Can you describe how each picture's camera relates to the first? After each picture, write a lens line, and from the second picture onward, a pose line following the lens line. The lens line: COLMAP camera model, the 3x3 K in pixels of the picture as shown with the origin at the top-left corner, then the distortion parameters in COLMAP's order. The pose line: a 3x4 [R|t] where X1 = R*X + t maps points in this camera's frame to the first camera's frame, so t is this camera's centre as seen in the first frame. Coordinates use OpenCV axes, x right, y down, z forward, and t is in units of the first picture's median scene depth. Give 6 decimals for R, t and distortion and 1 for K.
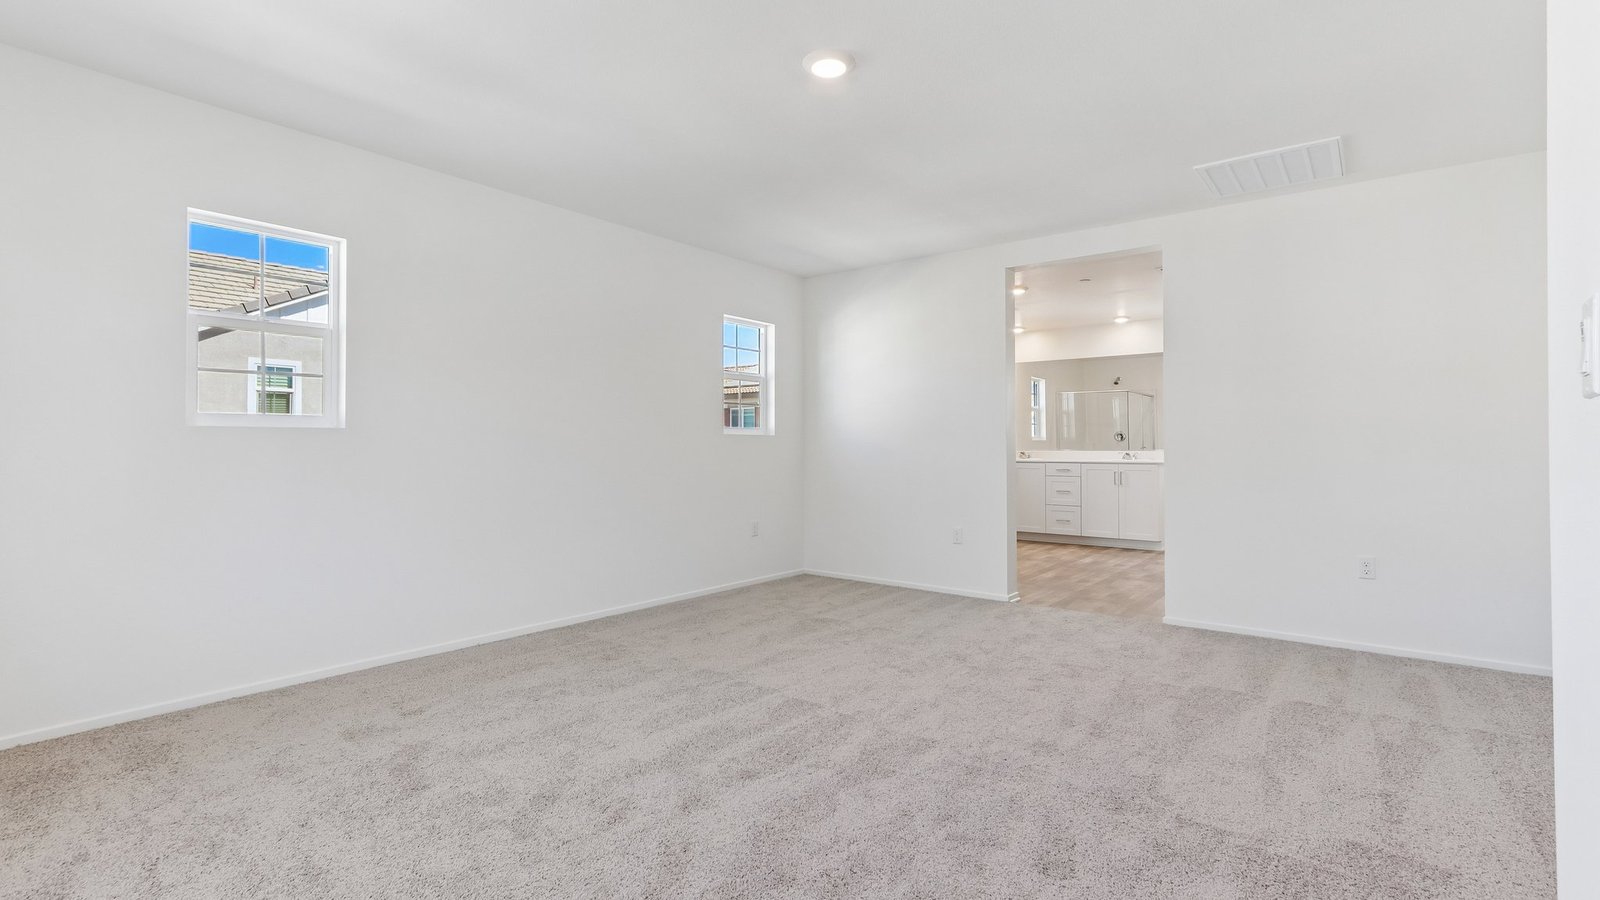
lens RADIAL K [[737.2, 0, 796.1], [0, 737.2, 442.6], [0, 0, 1]] dist [-0.008269, 0.001597]
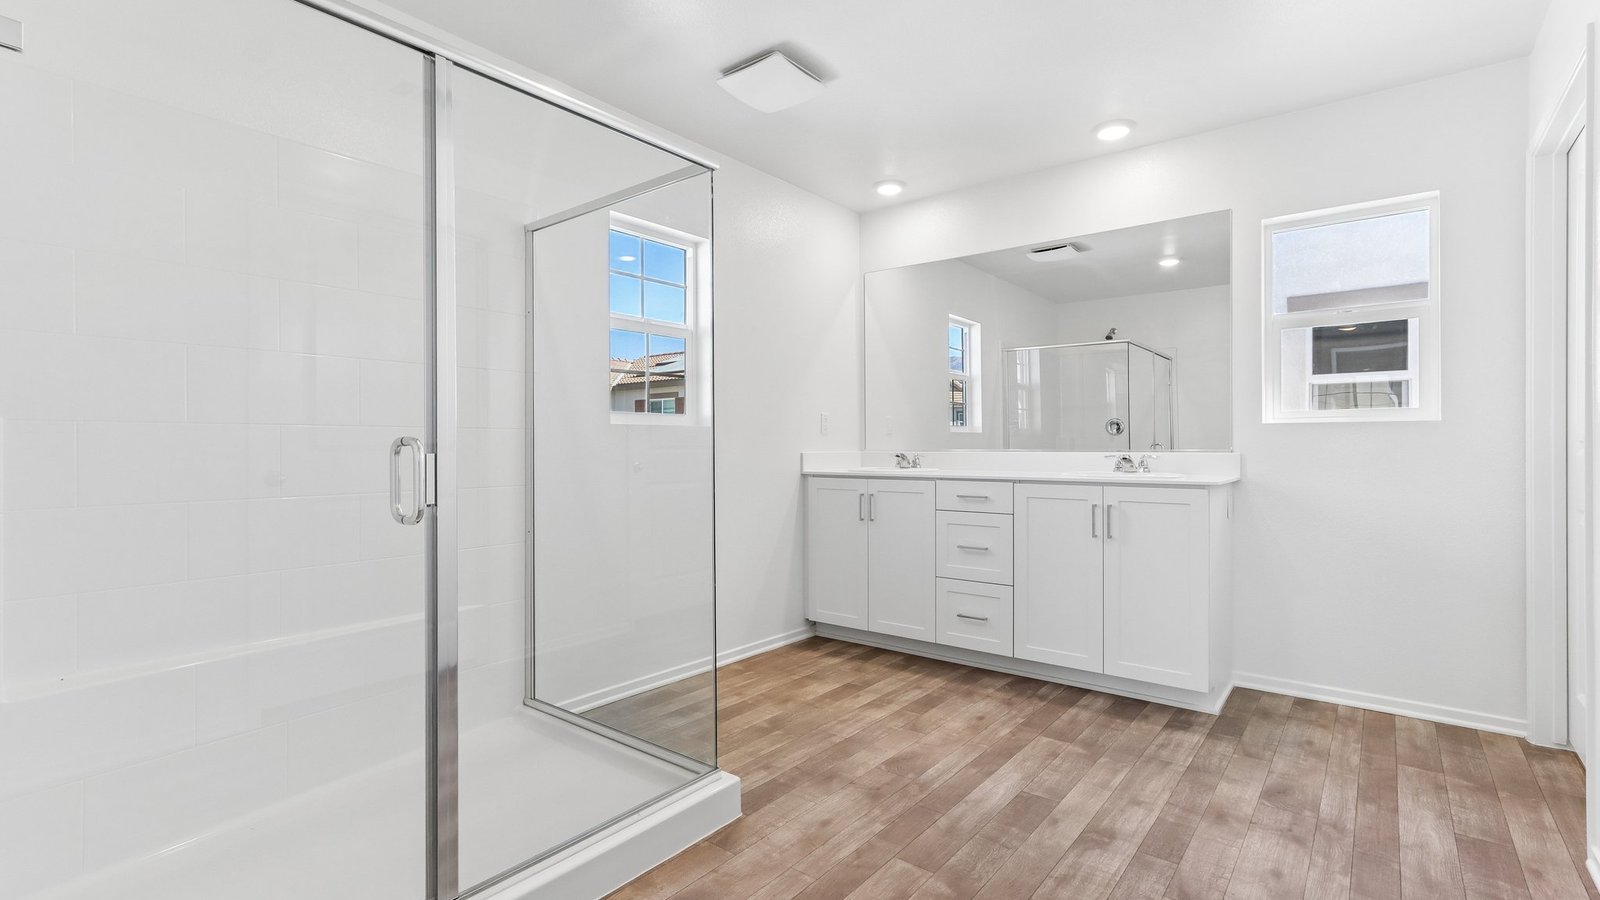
lens RADIAL K [[737.2, 0, 797.9], [0, 737.2, 458.1], [0, 0, 1]] dist [-0.008269, 0.001597]
pose [[0.999996, -0.002613, 0.000702, 0.193104], [0.002599, 0.999802, 0.019705, 0.004570], [-0.000753, -0.019703, 0.999806, 0.426825]]
